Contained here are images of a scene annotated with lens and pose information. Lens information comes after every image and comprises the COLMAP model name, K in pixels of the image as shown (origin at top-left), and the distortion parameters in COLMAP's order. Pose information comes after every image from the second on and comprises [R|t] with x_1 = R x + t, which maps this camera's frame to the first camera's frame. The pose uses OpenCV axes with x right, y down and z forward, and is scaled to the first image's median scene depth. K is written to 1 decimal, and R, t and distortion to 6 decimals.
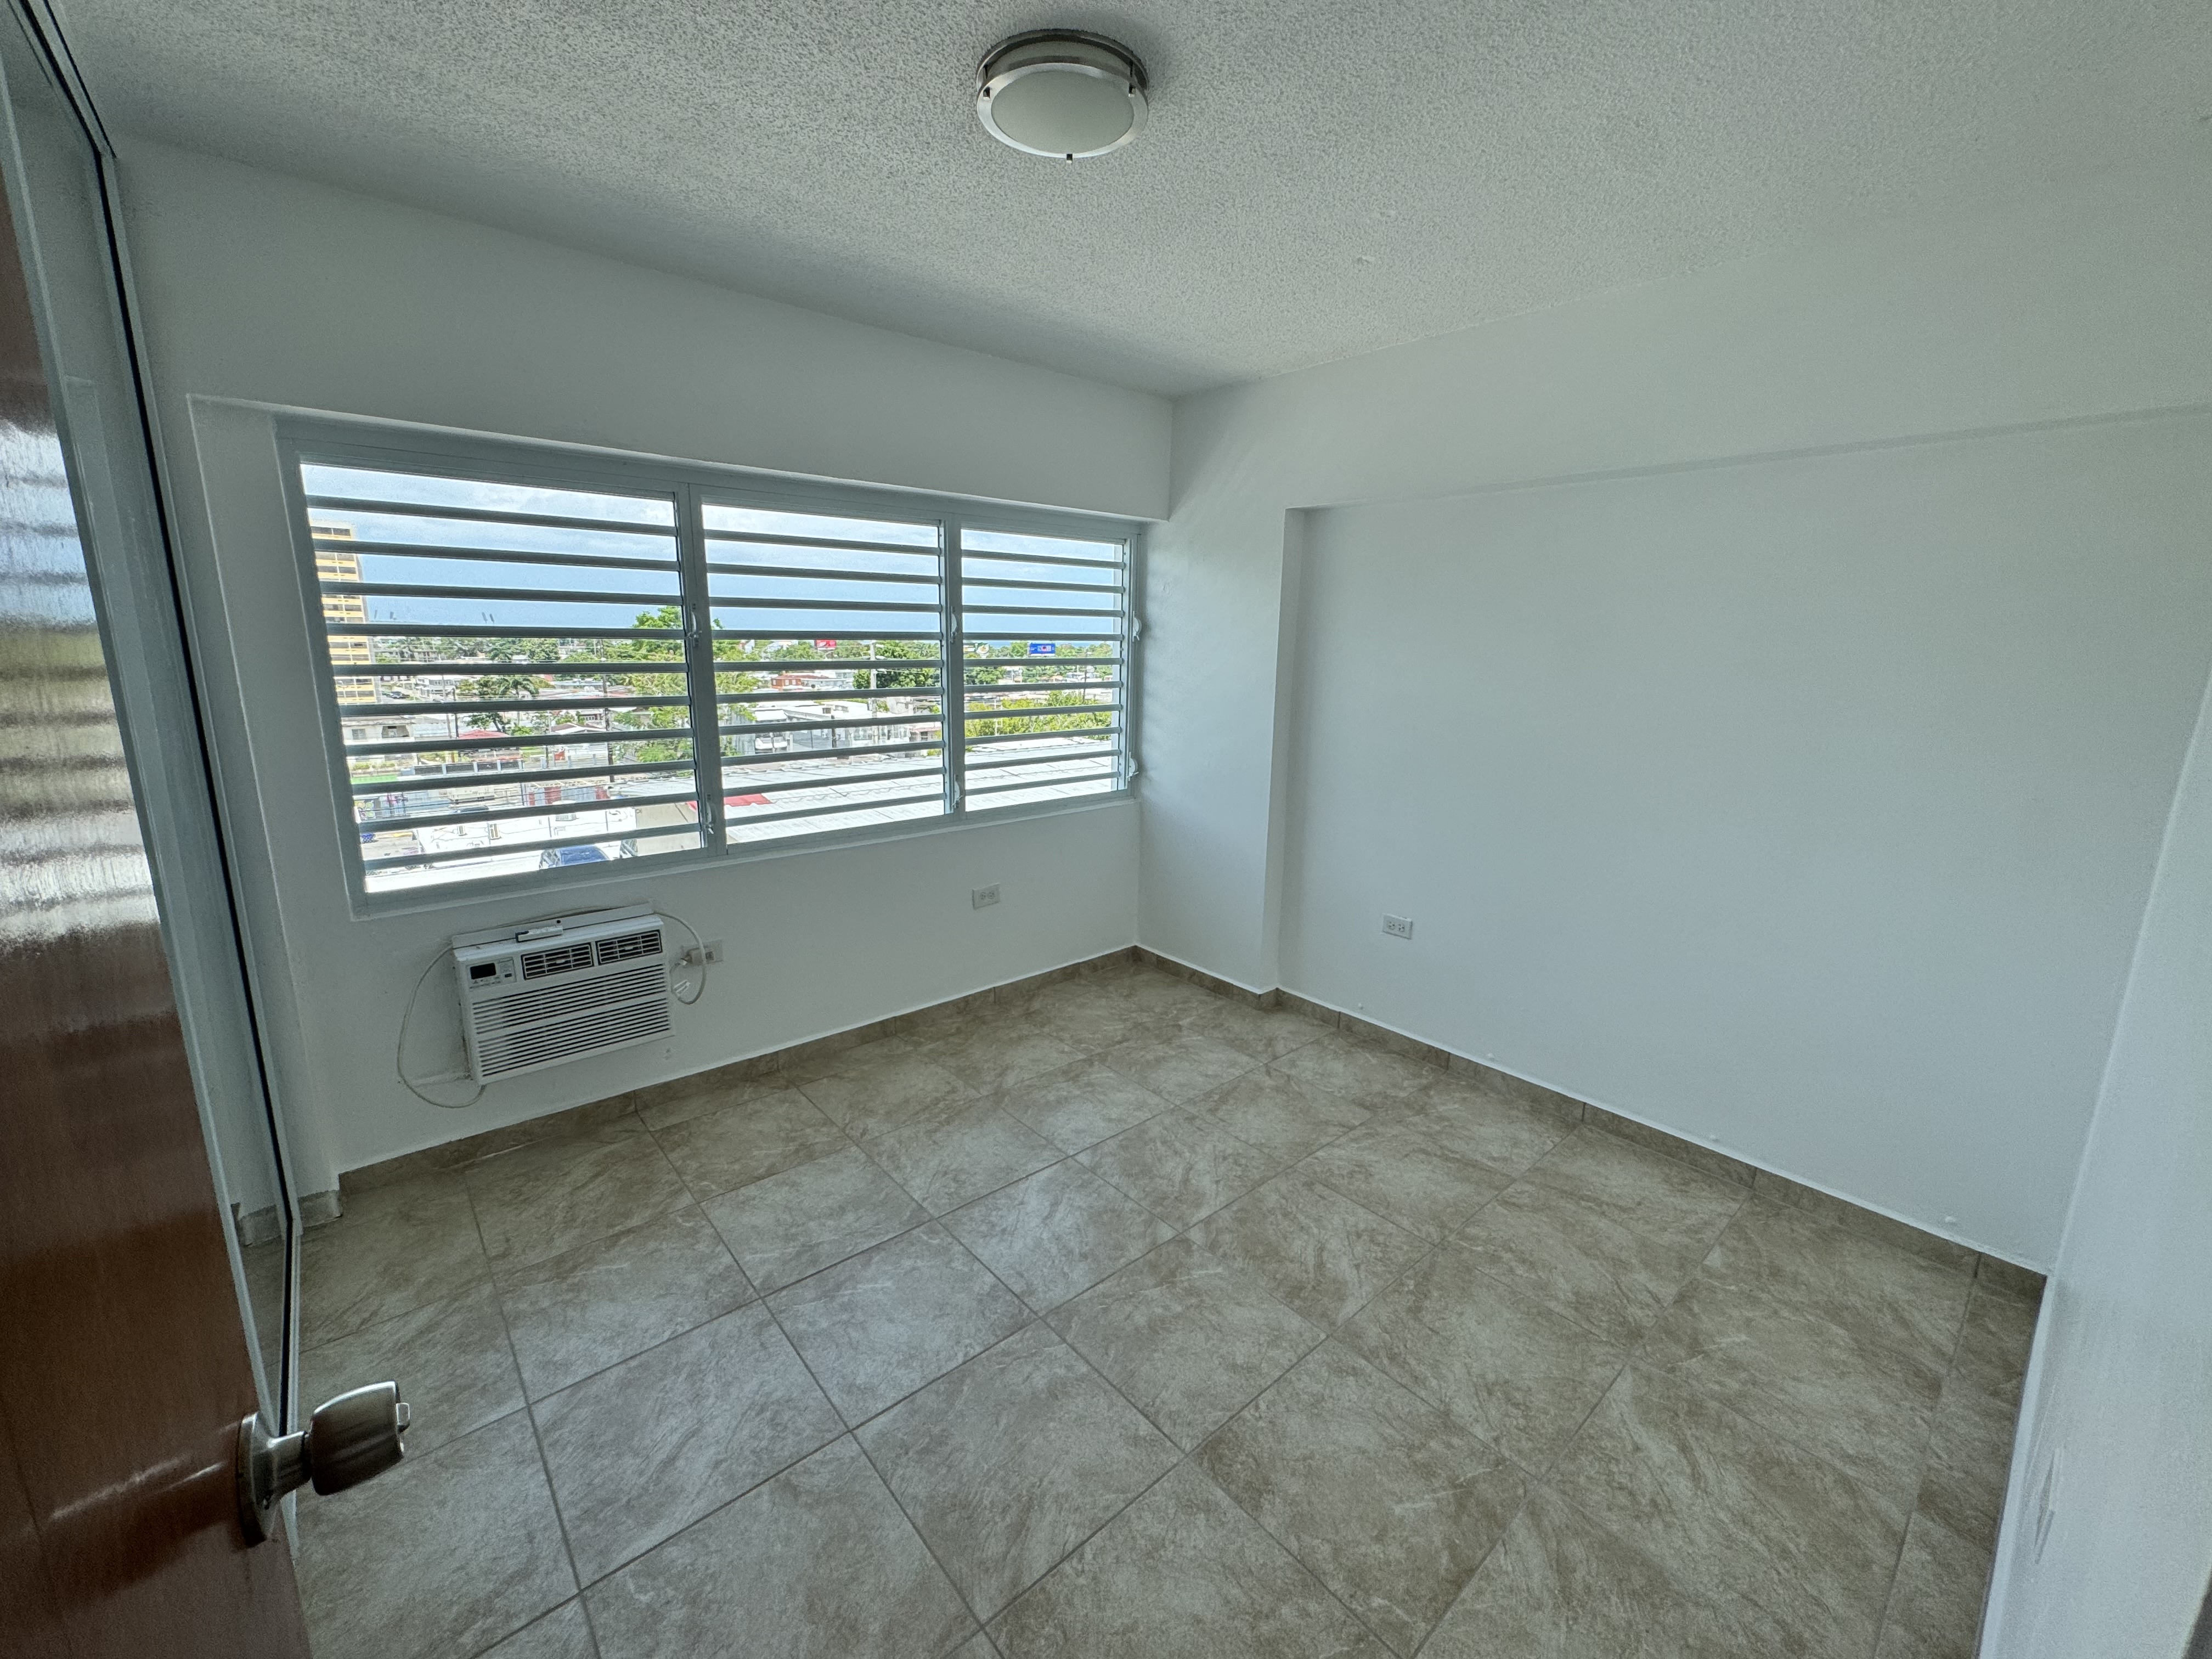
lens RADIAL K [[885.6, 0, 1102.5], [0, 885.6, 811.0], [0, 0, 1]] dist [0.001701, -0.000113]
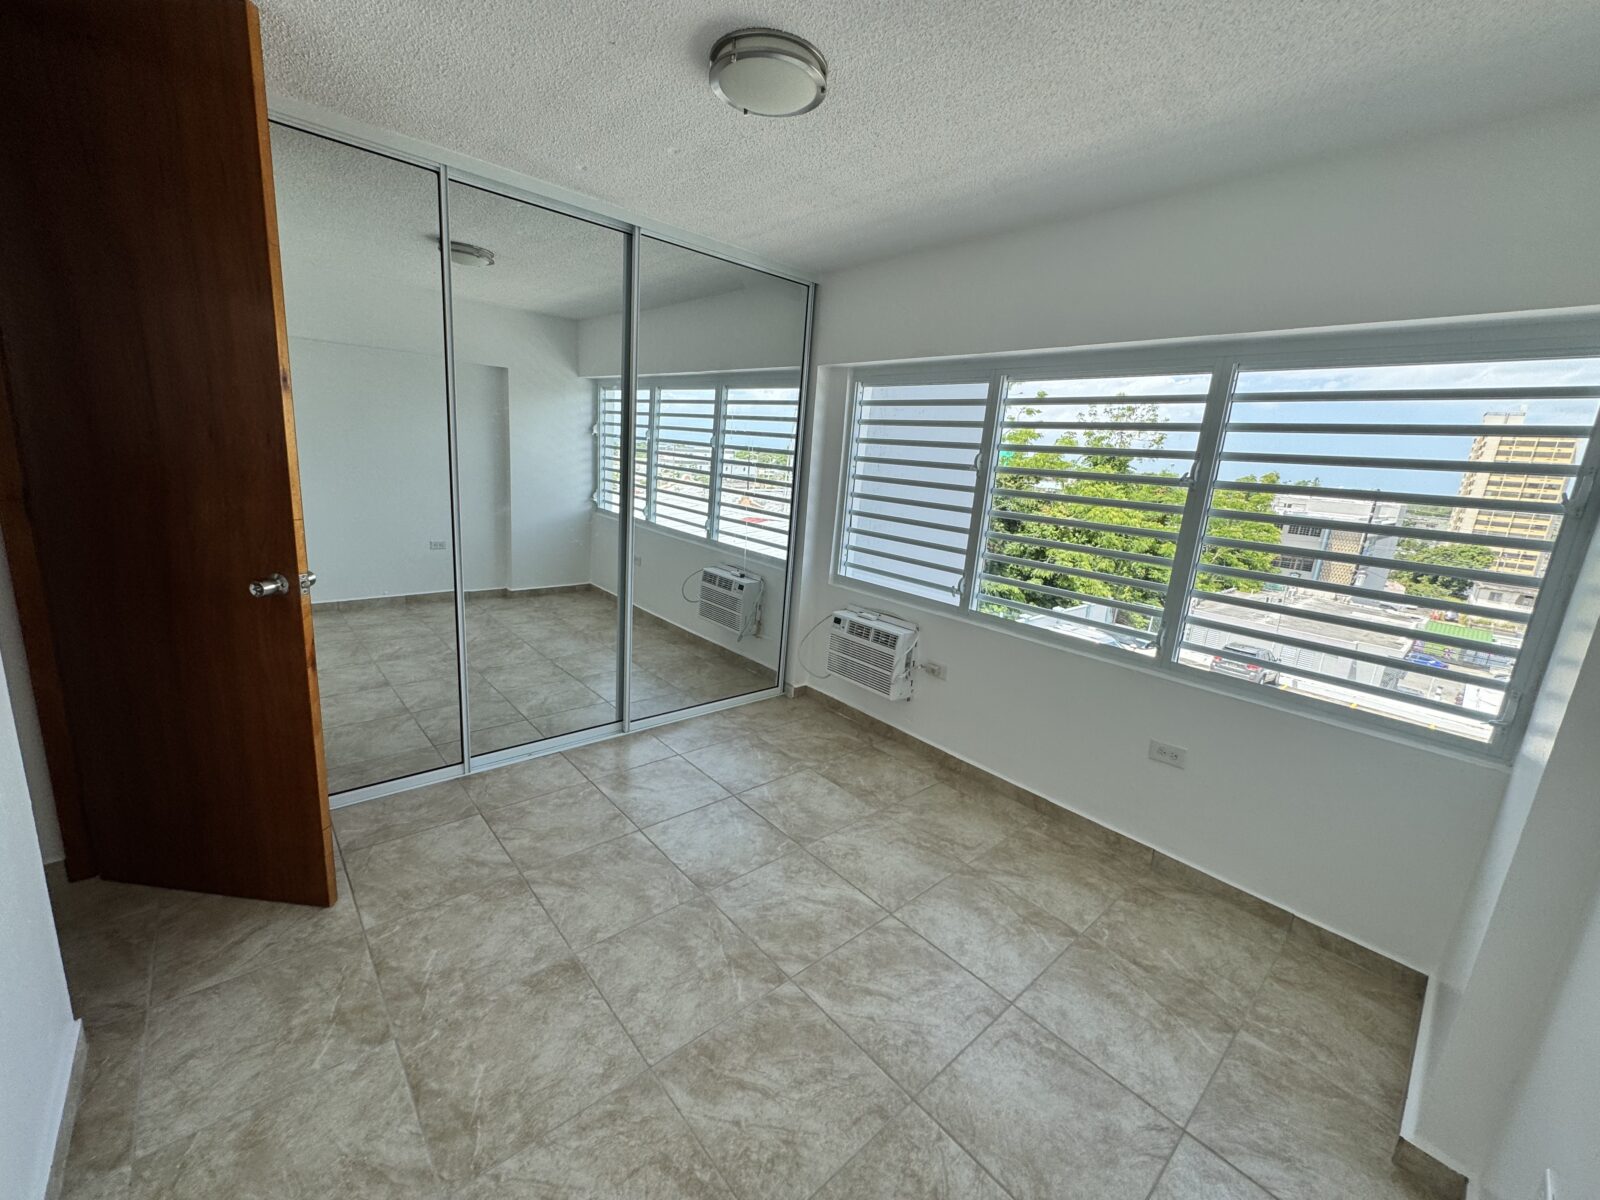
lens RADIAL K [[640.6, 0, 808.9], [0, 640.6, 598.4], [0, 0, 1]] dist [0.001701, -0.000113]
pose [[0.019902, 0.204954, -0.978569, 0.794965], [-0.264636, 0.944934, 0.192528, -0.148197], [0.964143, 0.255133, 0.073044, 0.841726]]
